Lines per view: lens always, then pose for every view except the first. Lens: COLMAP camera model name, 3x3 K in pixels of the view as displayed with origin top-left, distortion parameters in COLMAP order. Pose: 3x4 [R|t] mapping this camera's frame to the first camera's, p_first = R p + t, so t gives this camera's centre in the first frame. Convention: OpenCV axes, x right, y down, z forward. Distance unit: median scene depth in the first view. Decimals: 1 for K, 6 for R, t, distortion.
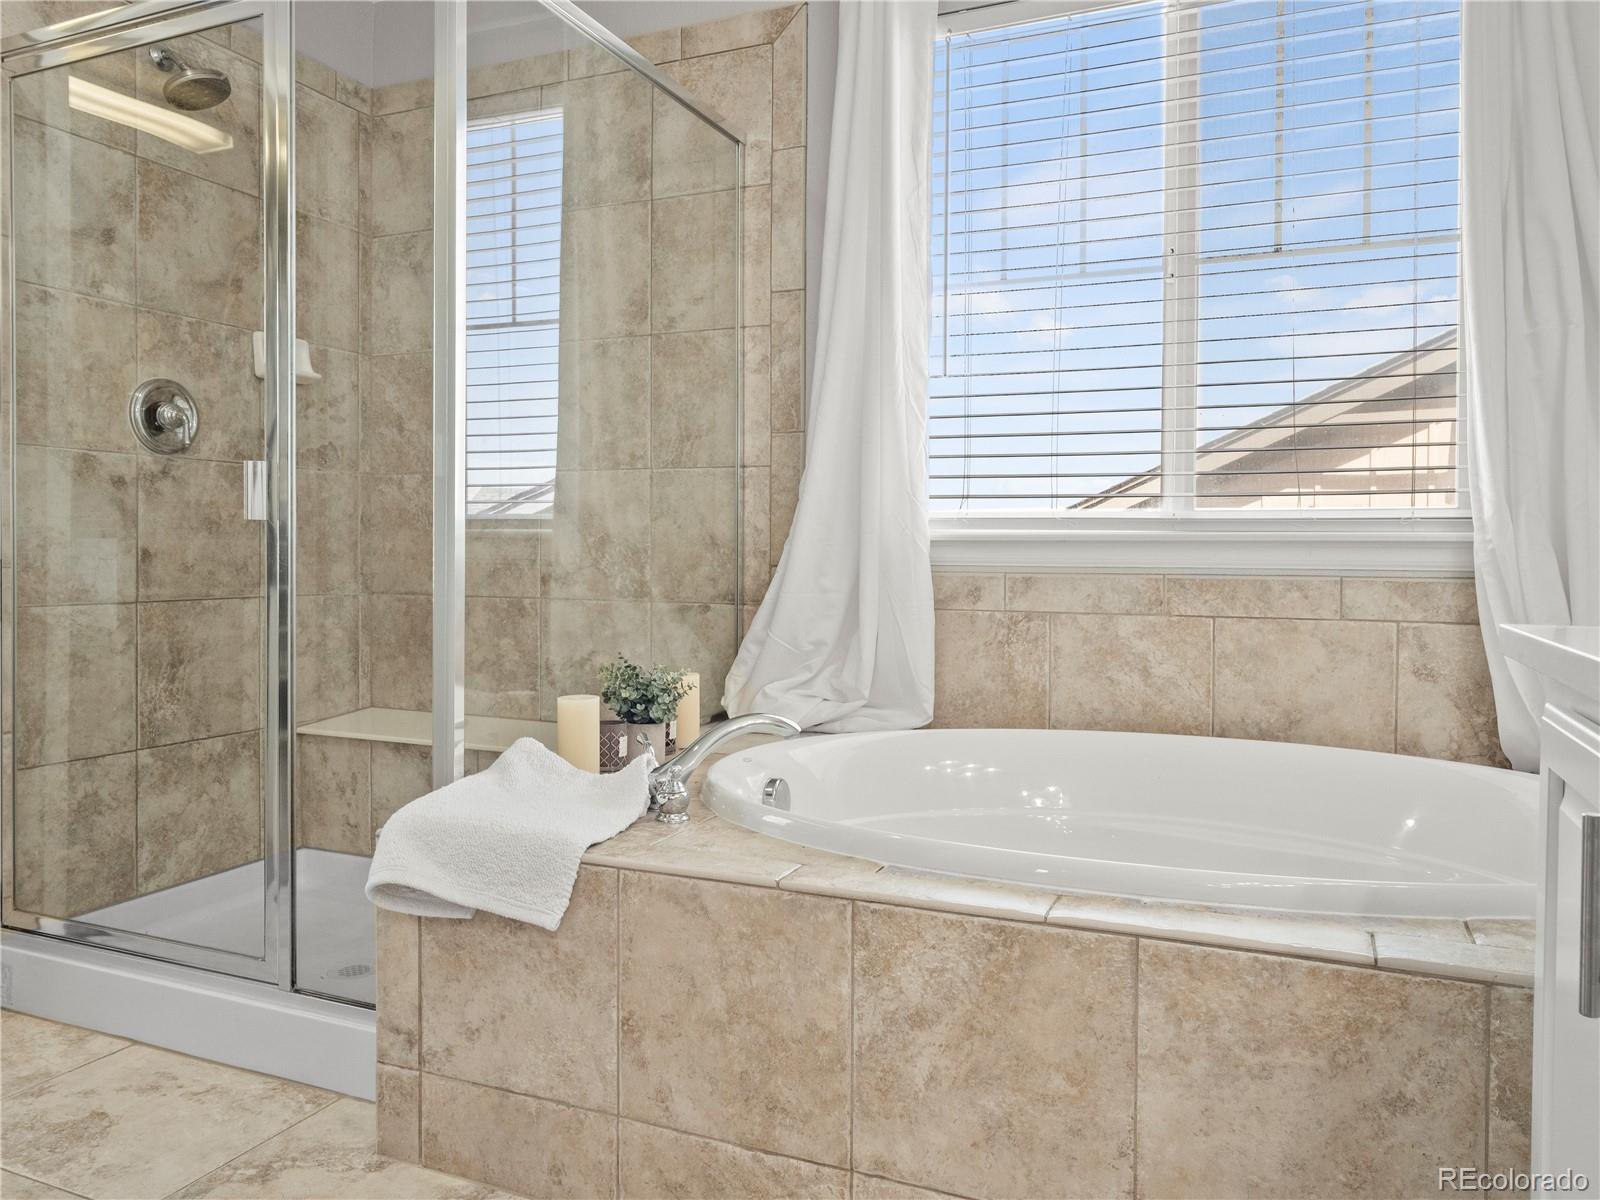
lens RADIAL K [[1148.3, 0, 800.0], [0, 1148.3, 569.1], [0, 0, 1]] dist [0.002894, 0.000795]
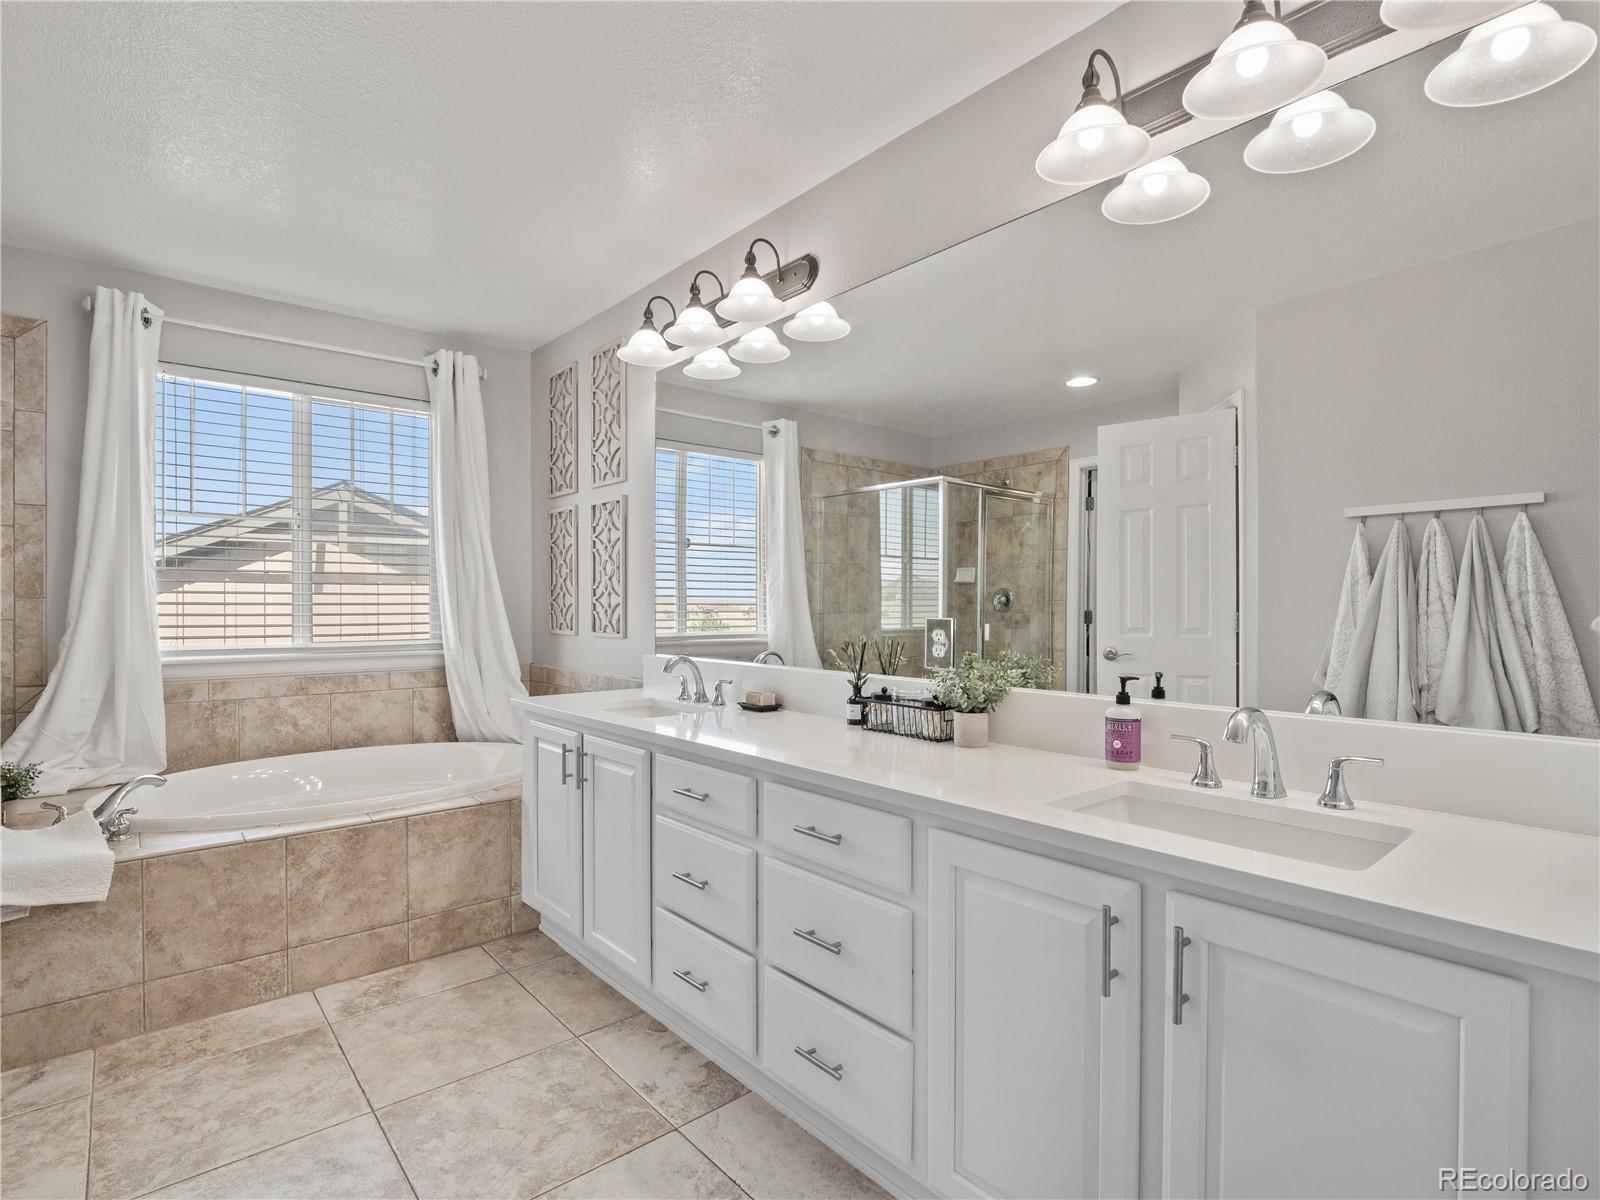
lens RADIAL K [[800.8, 0, 804.1], [0, 800.8, 622.0], [0, 0, 1]] dist [-0.023384, -0.000694]
pose [[0.425760, -0.026278, 0.904455, -0.841993], [0.014690, 0.999647, 0.022128, -0.157195], [-0.904717, 0.003865, 0.425996, -0.593966]]
